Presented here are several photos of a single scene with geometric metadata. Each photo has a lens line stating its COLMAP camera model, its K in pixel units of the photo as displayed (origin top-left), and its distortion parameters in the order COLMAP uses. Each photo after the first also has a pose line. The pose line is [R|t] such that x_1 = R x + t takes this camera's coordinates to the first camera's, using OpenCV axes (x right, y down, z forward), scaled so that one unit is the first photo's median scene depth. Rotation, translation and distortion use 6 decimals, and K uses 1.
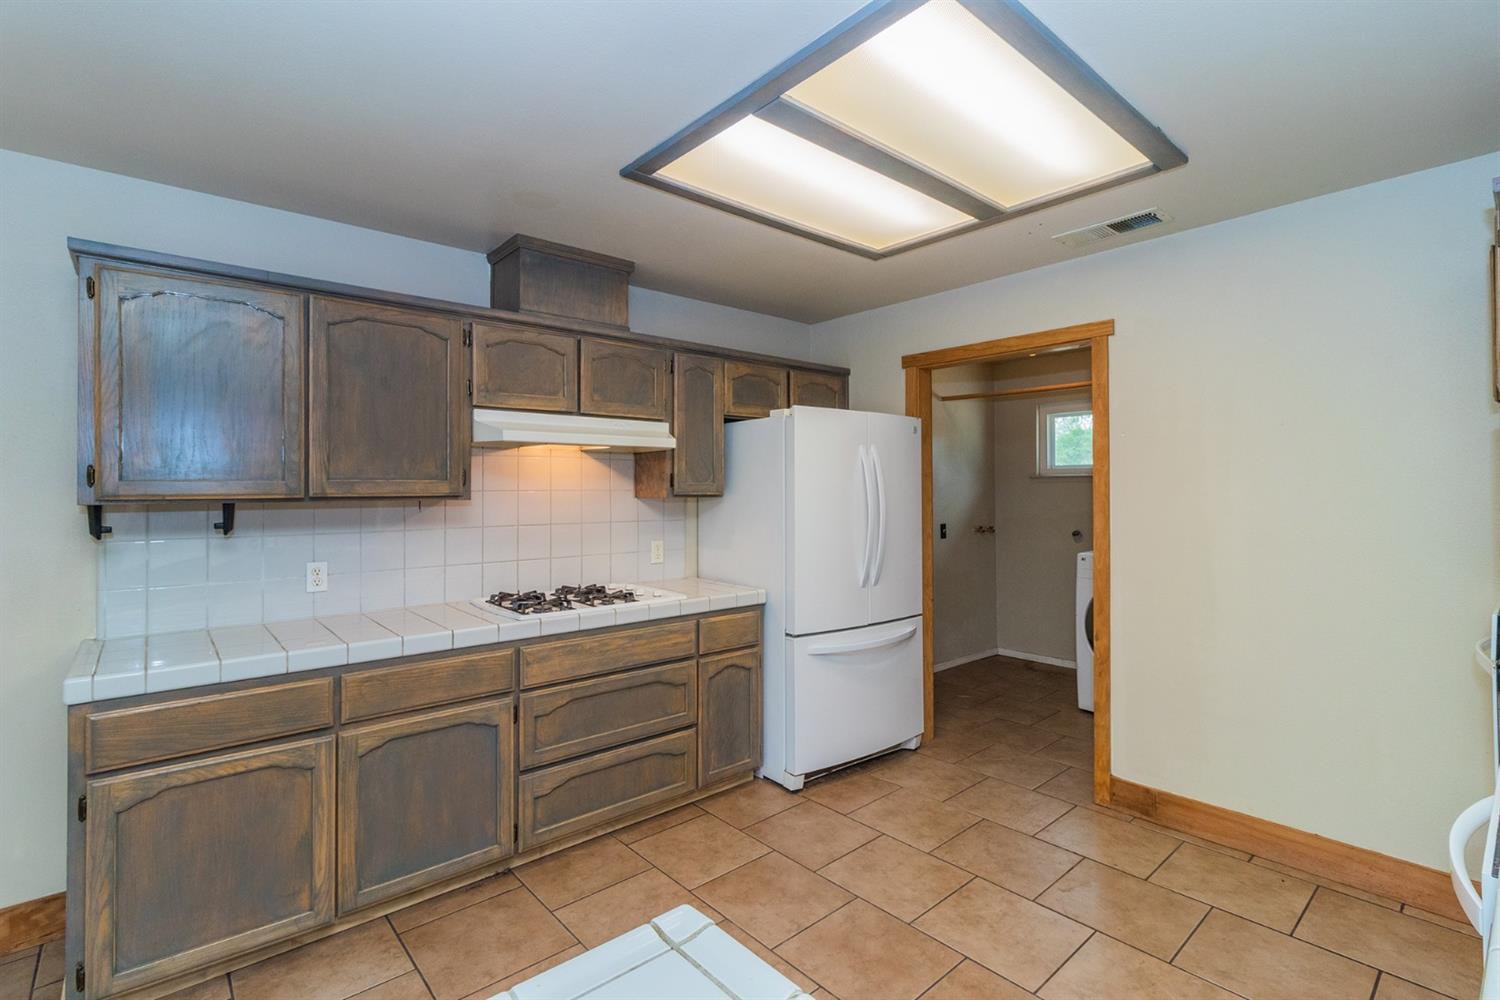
lens RADIAL K [[693.1, 0, 748.6], [0, 693.1, 480.8], [0, 0, 1]] dist [0.002514, 0.000344]
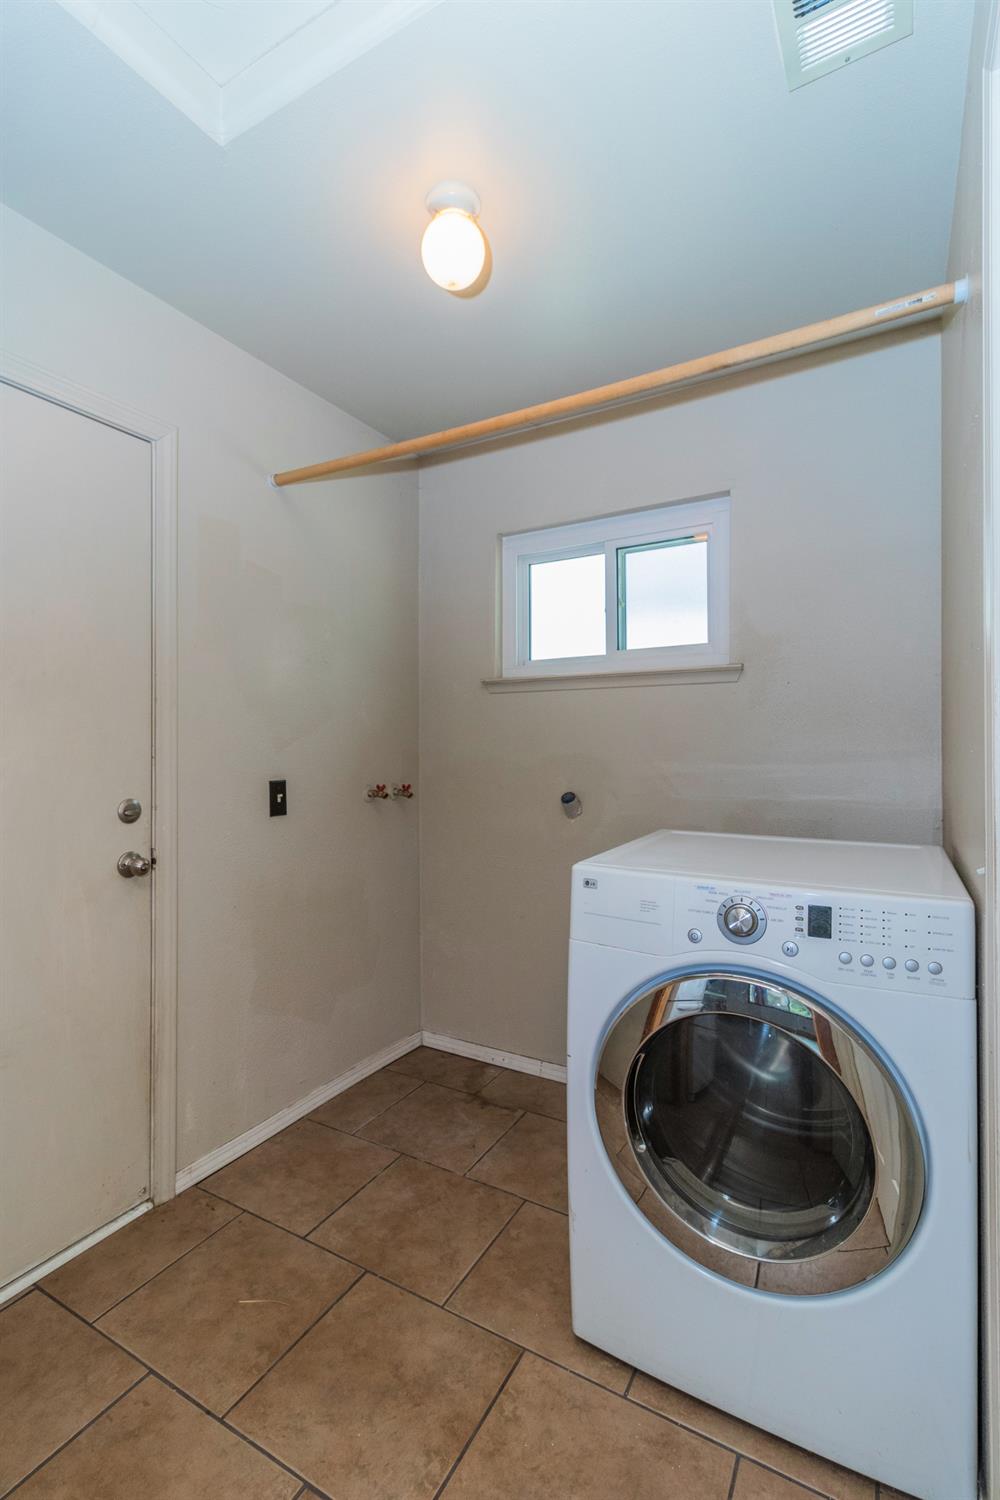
lens RADIAL K [[693.1, 0, 494.6], [0, 693.1, 749.8], [0, 0, 1]] dist [0.002514, 0.000344]
pose [[0.944378, 0.000458, 0.328860, 0.538260], [-0.003539, 0.999955, 0.008768, 0.079677], [-0.328842, -0.009444, 0.944338, 1.139329]]
